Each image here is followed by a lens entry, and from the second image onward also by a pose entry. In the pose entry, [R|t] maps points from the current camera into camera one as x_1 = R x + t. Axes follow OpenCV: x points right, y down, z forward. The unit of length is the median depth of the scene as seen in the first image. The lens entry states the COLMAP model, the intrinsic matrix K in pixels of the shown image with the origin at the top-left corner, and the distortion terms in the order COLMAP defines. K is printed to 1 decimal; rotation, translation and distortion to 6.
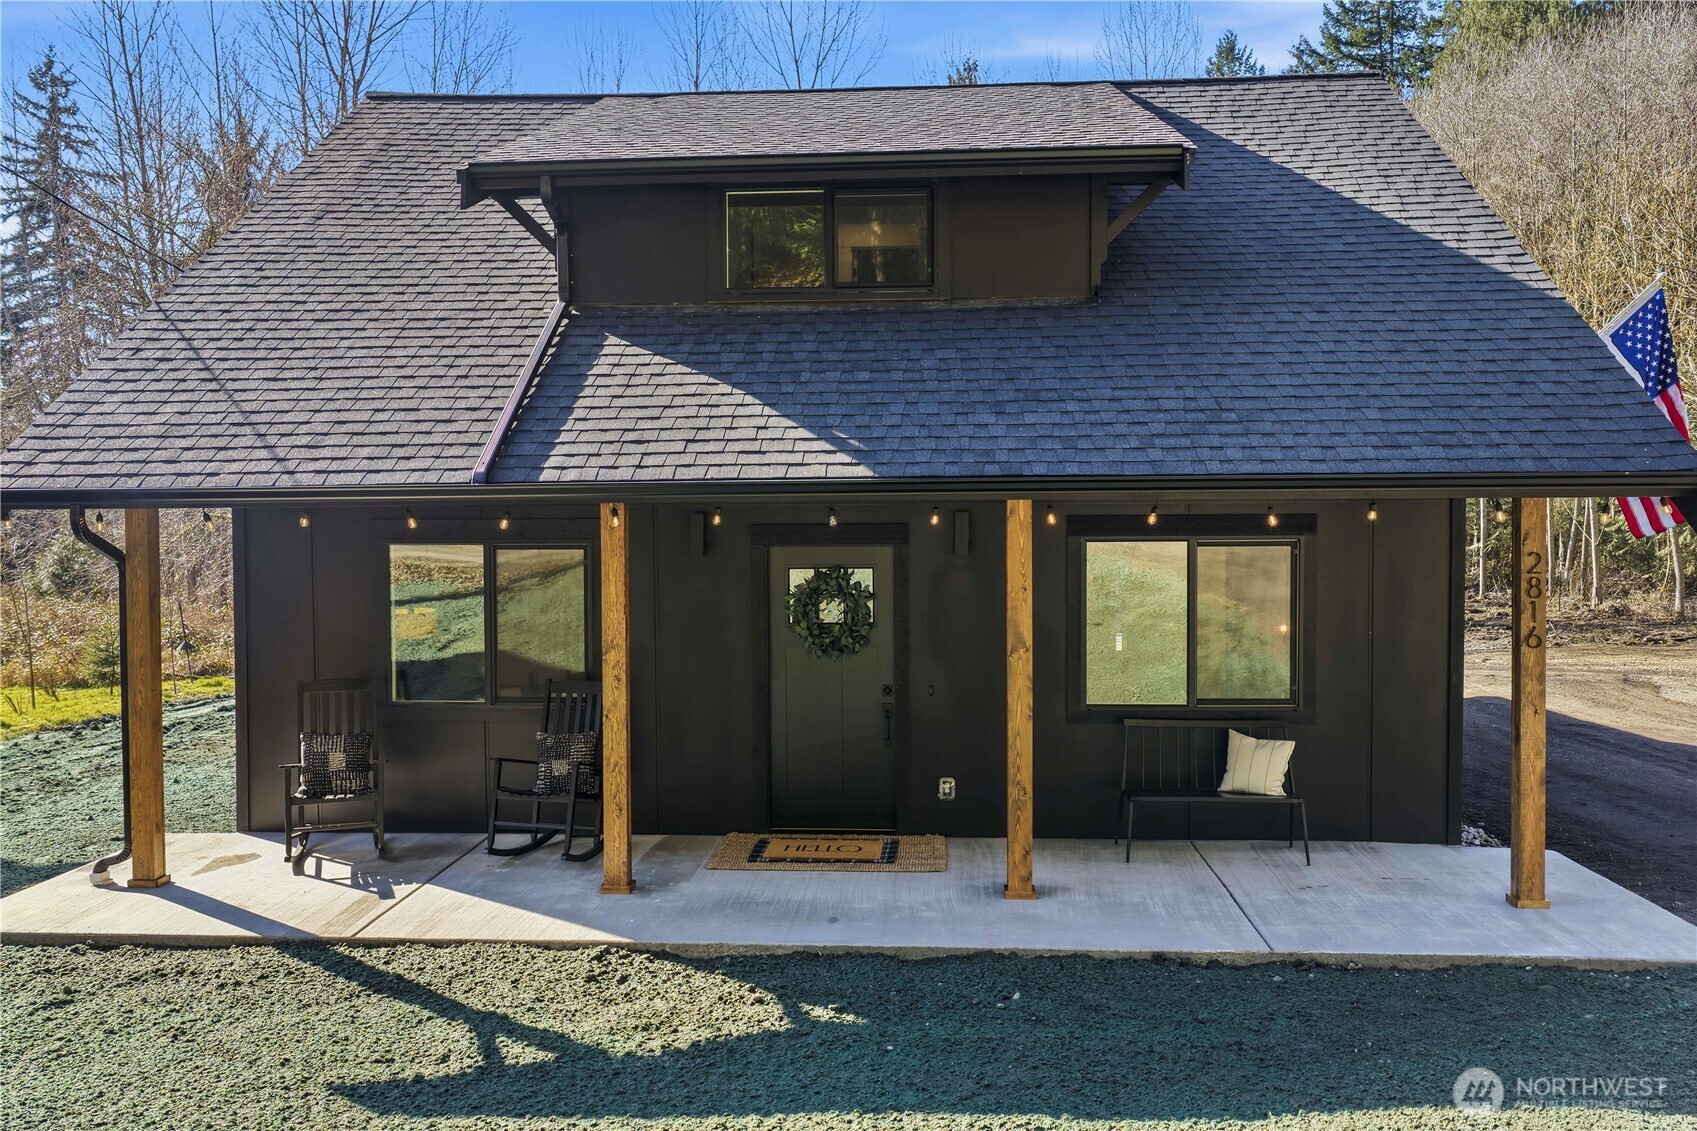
lens RADIAL K [[1412.5, 0, 848.5], [0, 1412.5, 565.5], [0, 0, 1]] dist [-0.011869, 0.033569]
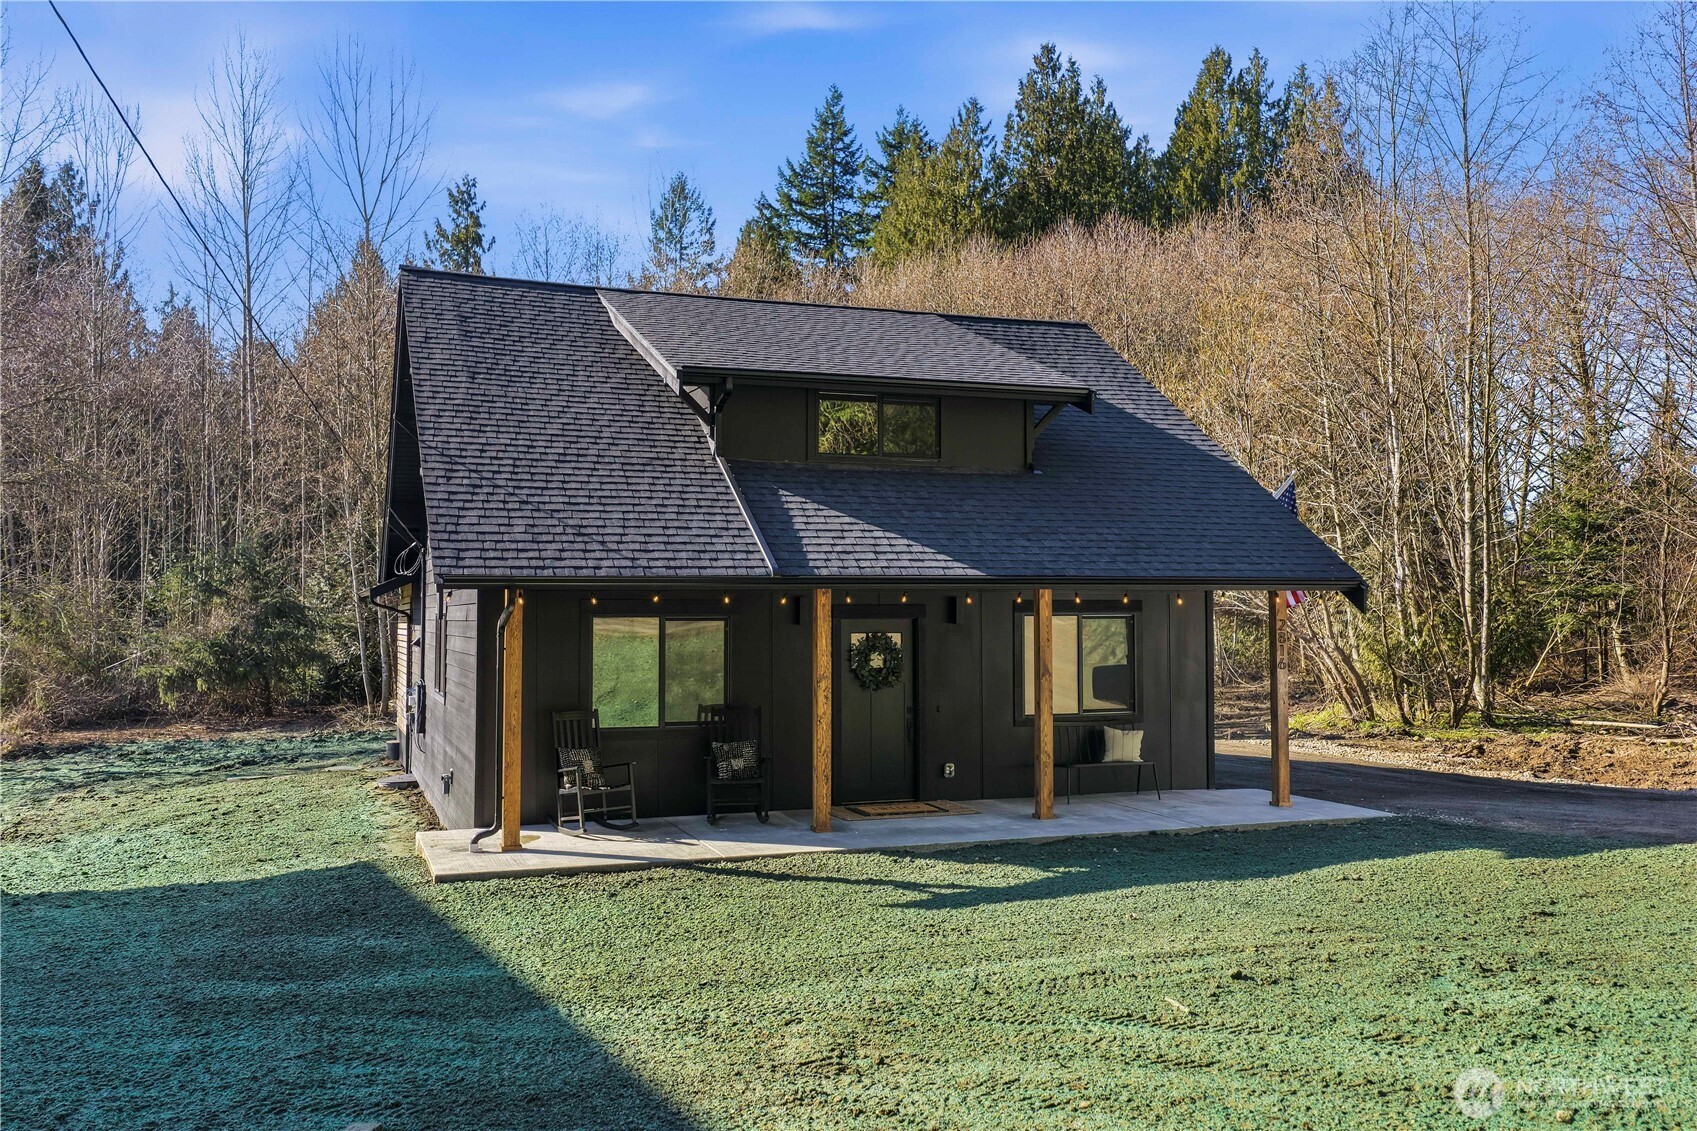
lens RADIAL K [[1412.5, 0, 848.5], [0, 1412.5, 565.5], [0, 0, 1]] dist [-0.011869, 0.033569]
pose [[0.914567, 0.016585, 0.404094, -0.673679], [0.012335, 0.997550, -0.068860, 0.034821], [-0.404246, 0.067961, 0.912122, -0.420225]]
